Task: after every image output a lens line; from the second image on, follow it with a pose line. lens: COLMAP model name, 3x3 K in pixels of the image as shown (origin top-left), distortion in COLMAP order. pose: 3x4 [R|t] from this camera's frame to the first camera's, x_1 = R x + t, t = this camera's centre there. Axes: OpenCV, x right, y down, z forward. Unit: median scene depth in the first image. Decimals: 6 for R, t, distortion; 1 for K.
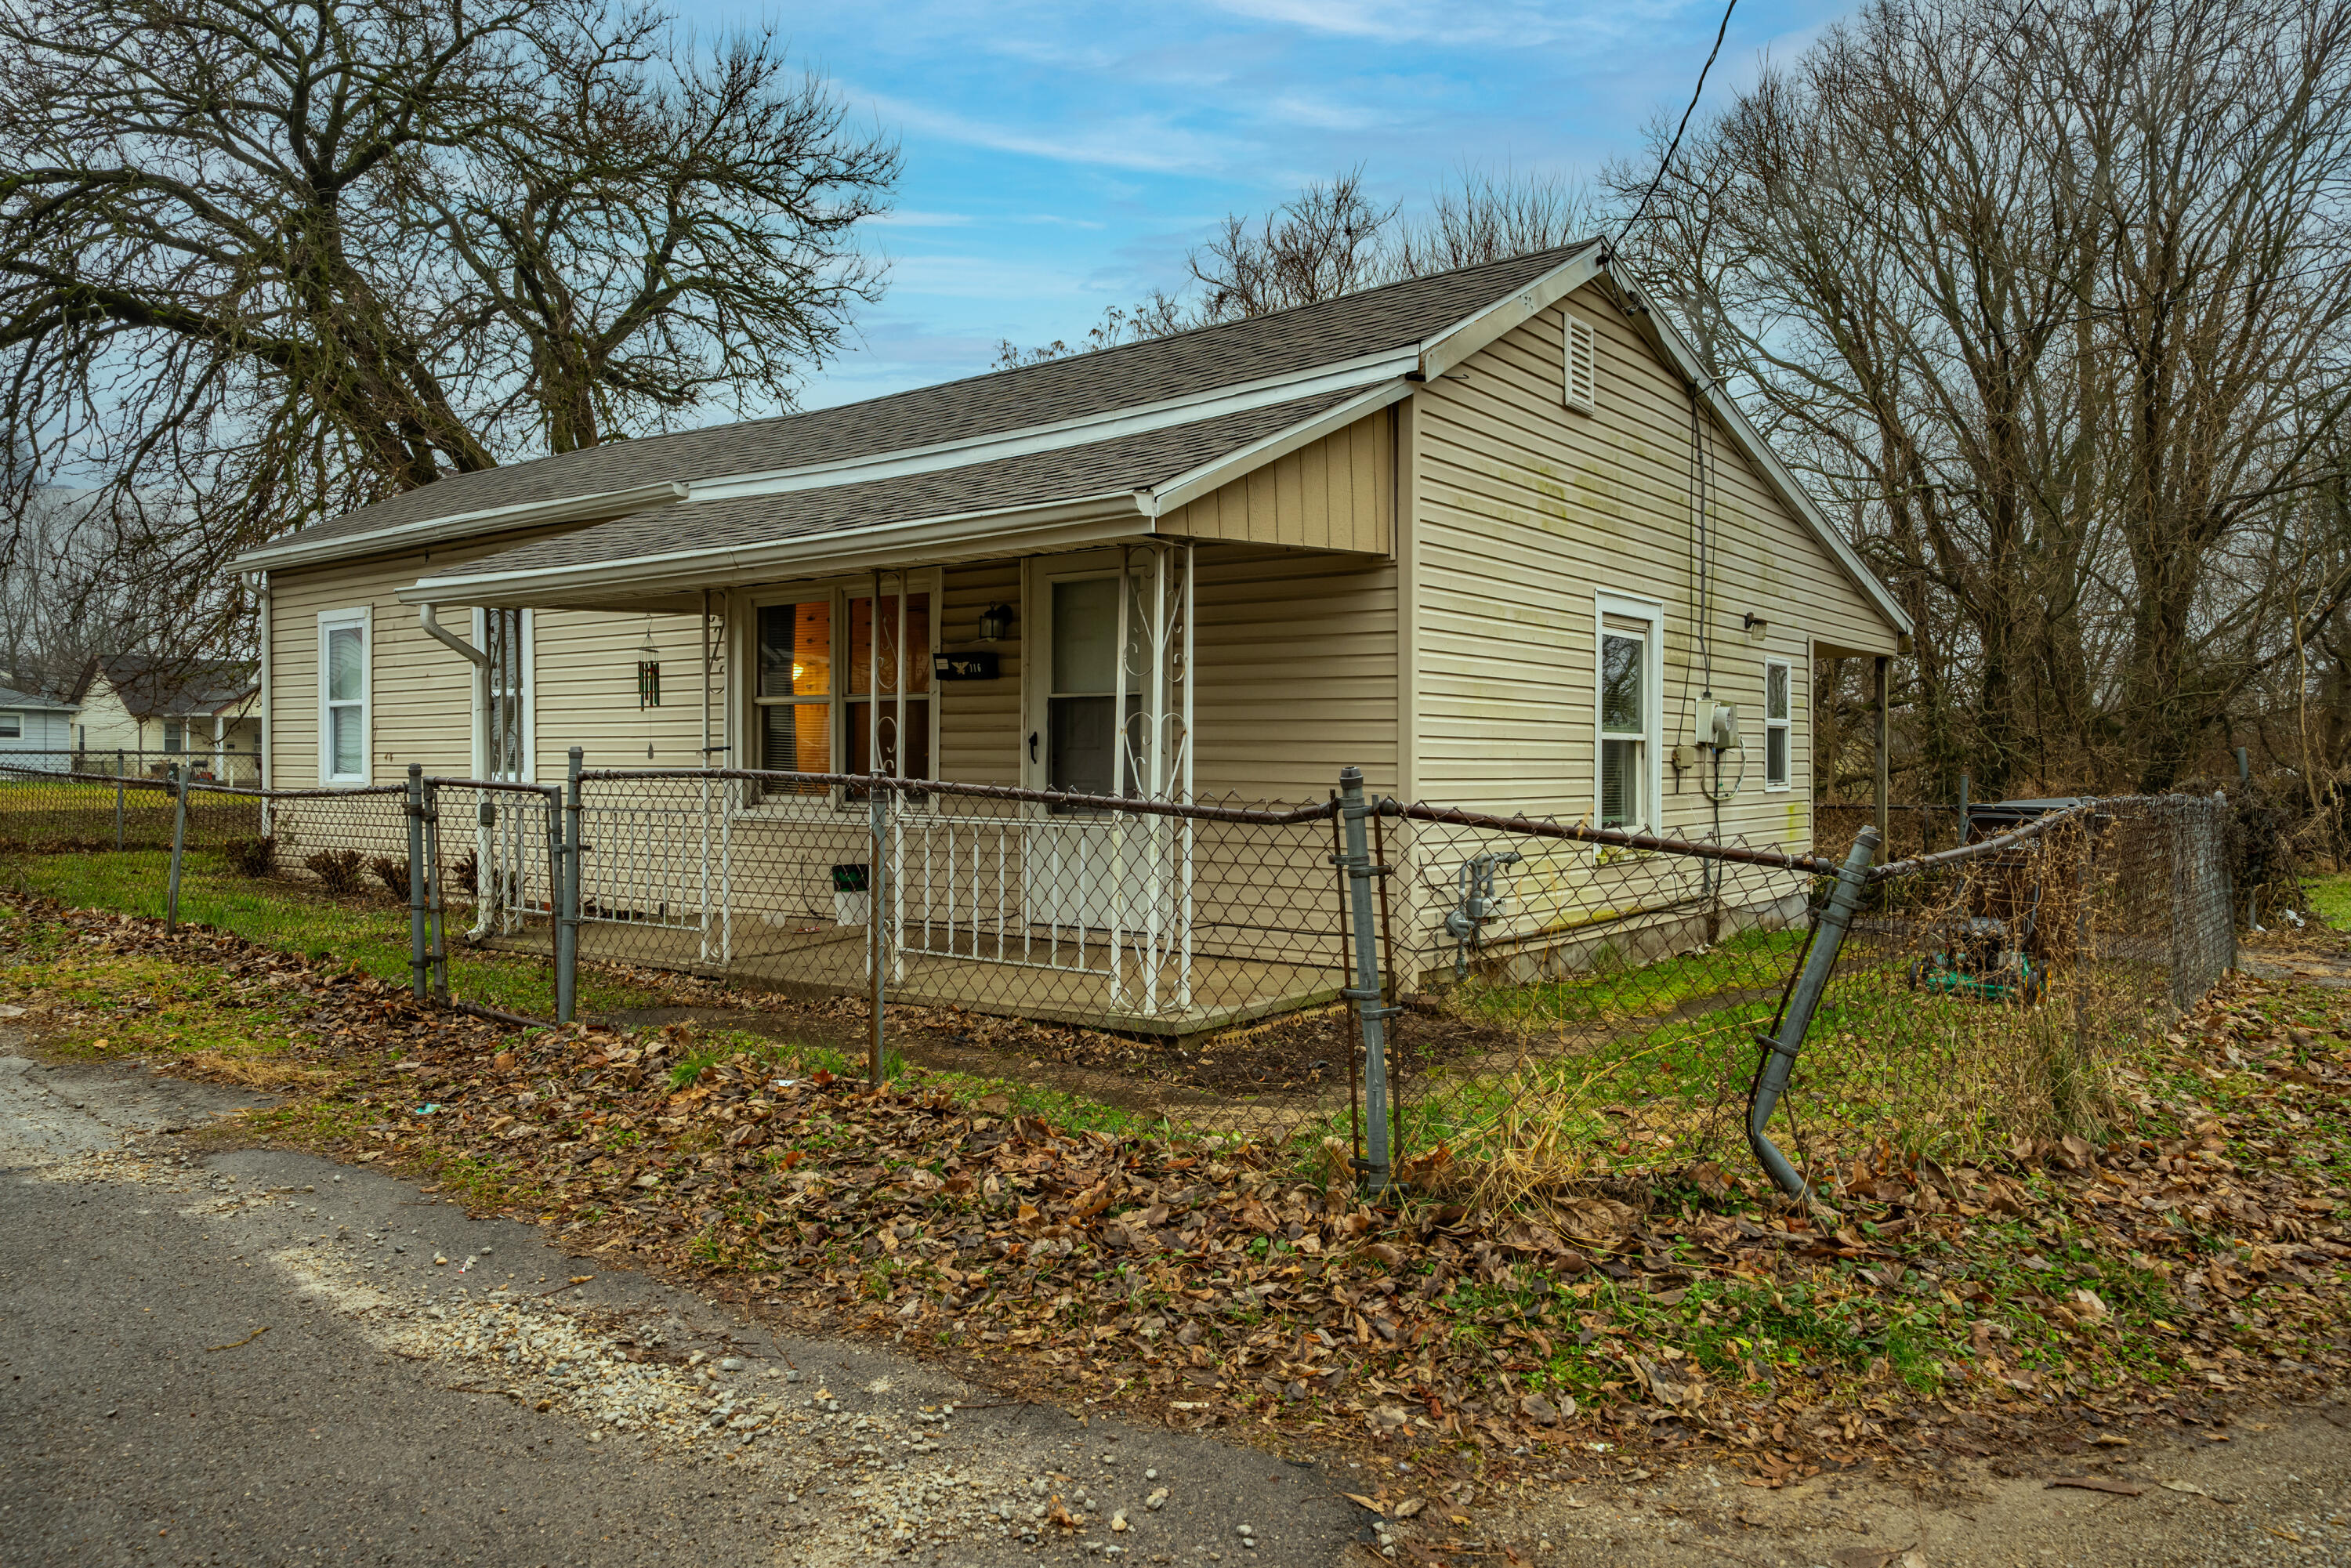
lens RADIAL K [[1572.4, 0, 1154.2], [0, 1572.4, 774.6], [0, 0, 1]] dist [-0.001352, 0.002679]
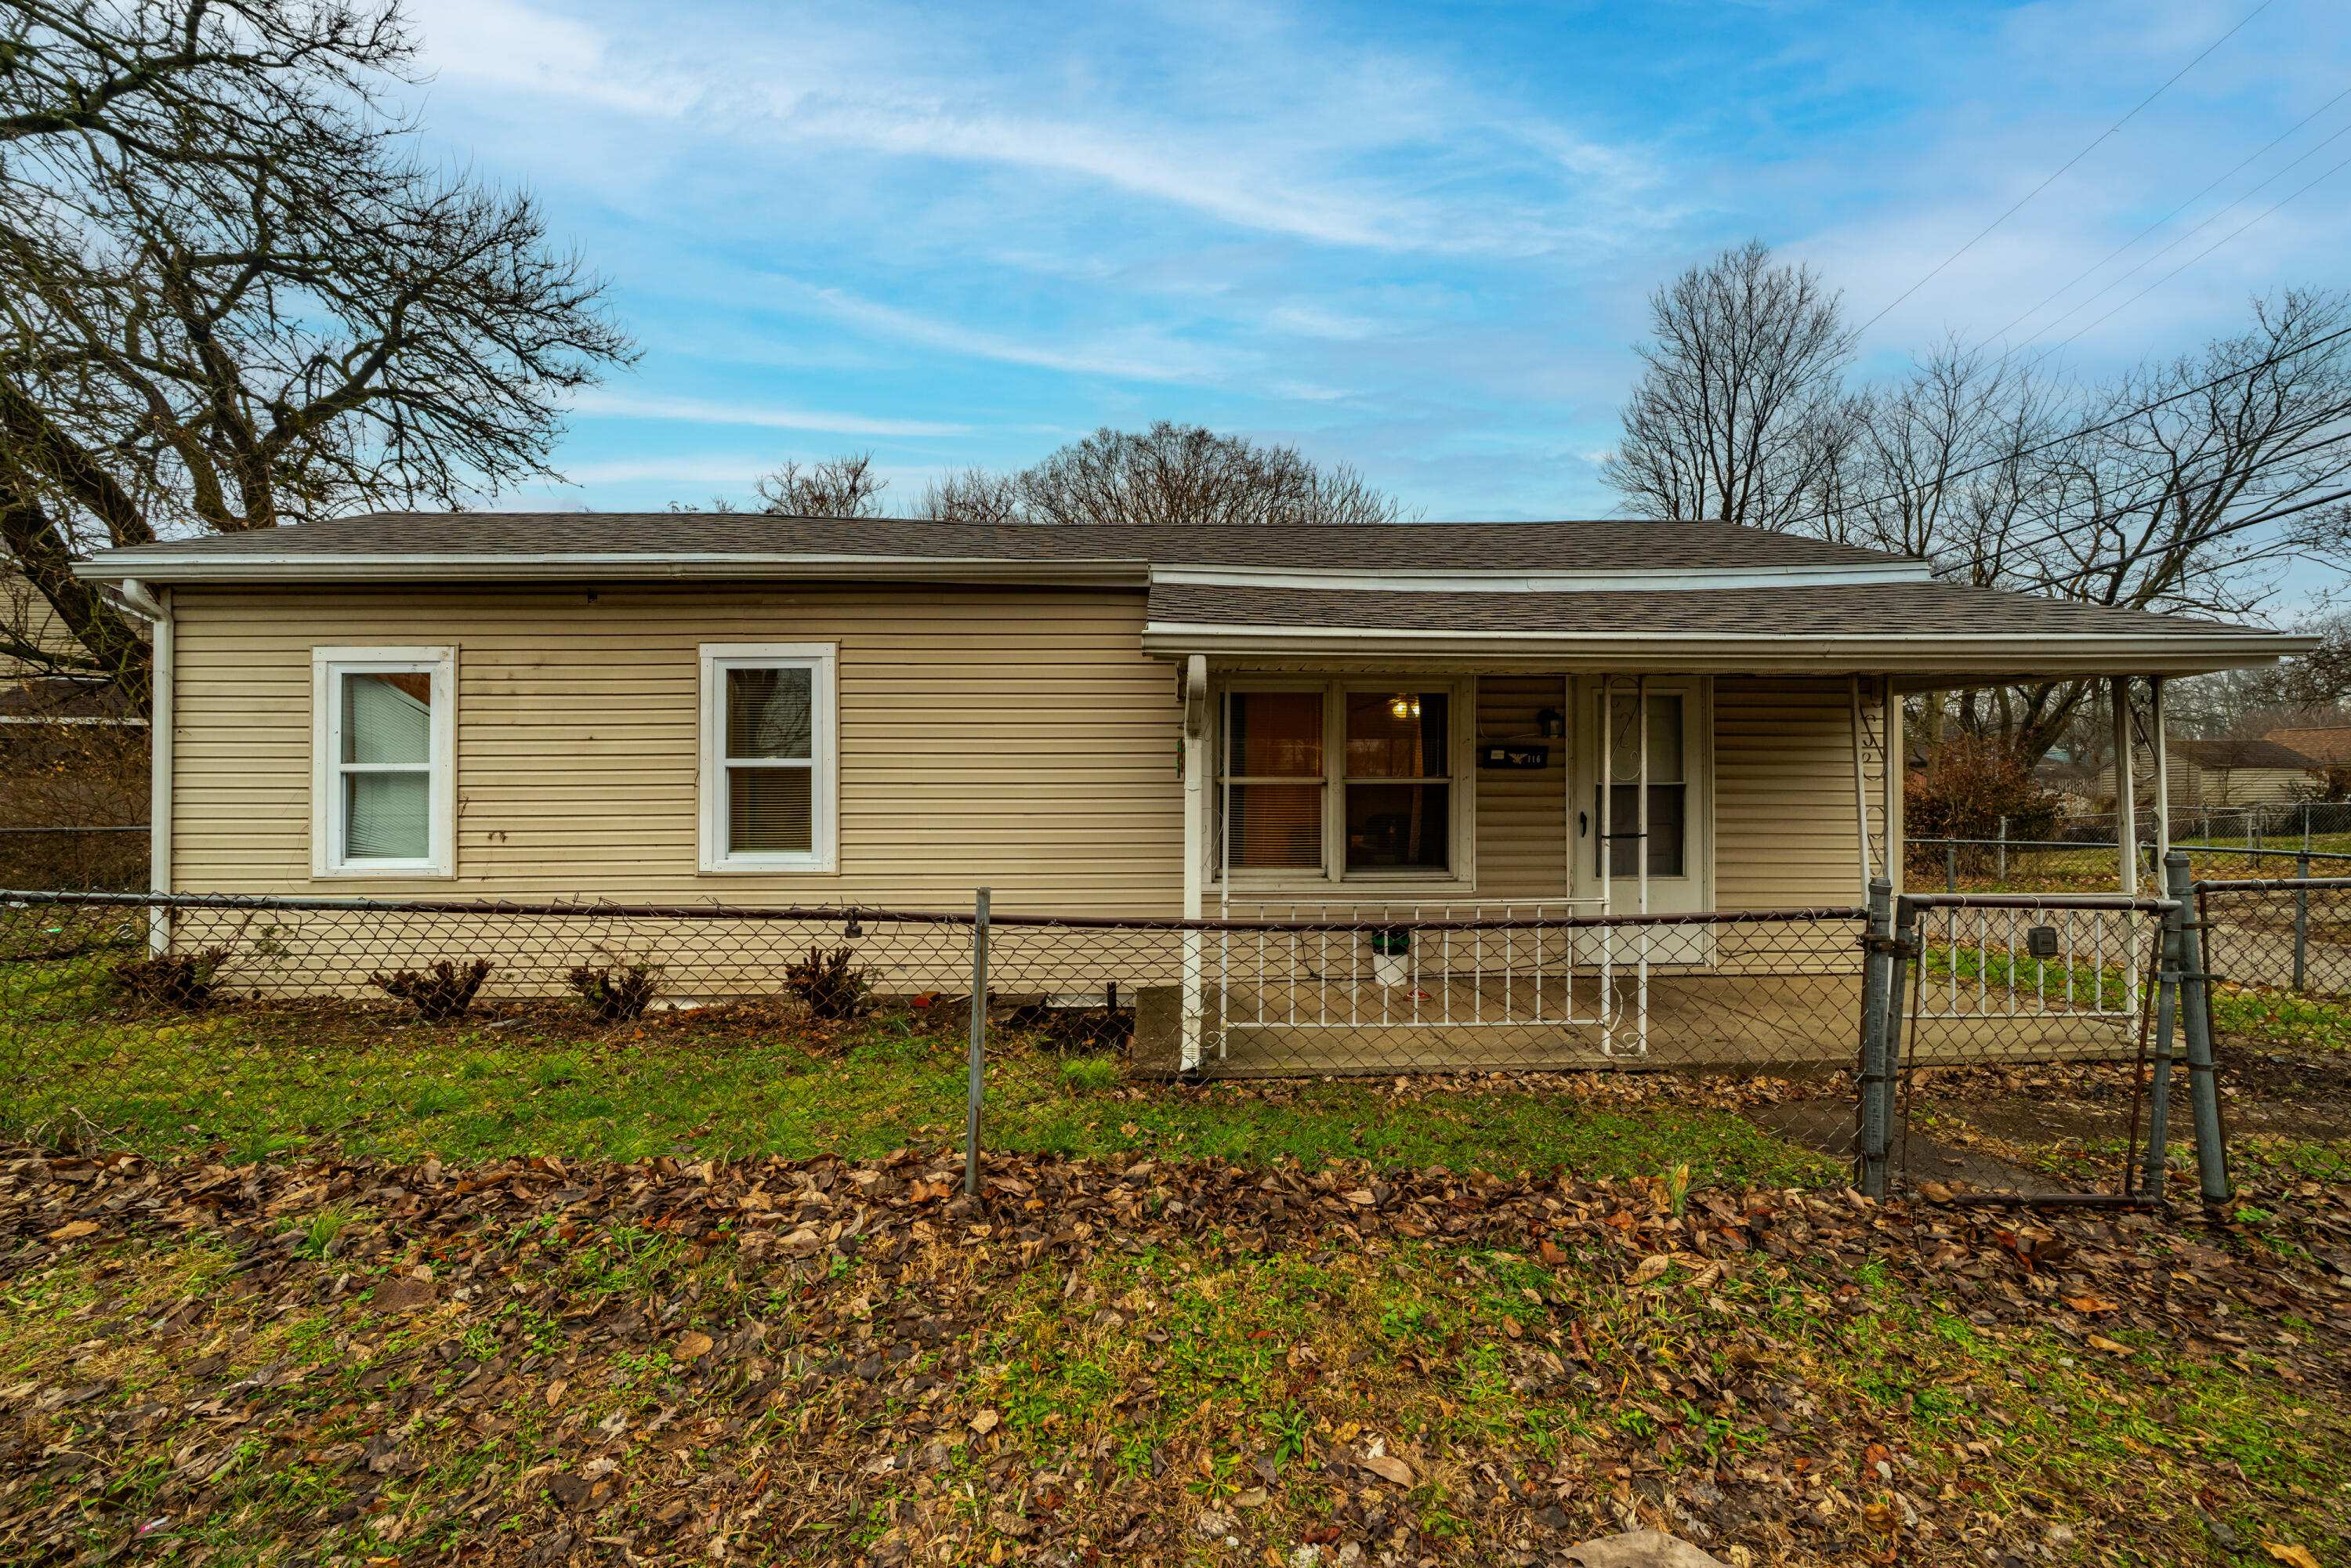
lens RADIAL K [[794.3, 0, 1175.5], [0, 794.3, 784.0], [0, 0, 1]] dist [0.000263, 0.000002]
pose [[0.781228, 0.005924, 0.624217, -0.461857], [0.008010, 0.999777, -0.019514, -0.026620], [-0.624194, 0.020245, 0.781007, 0.453708]]
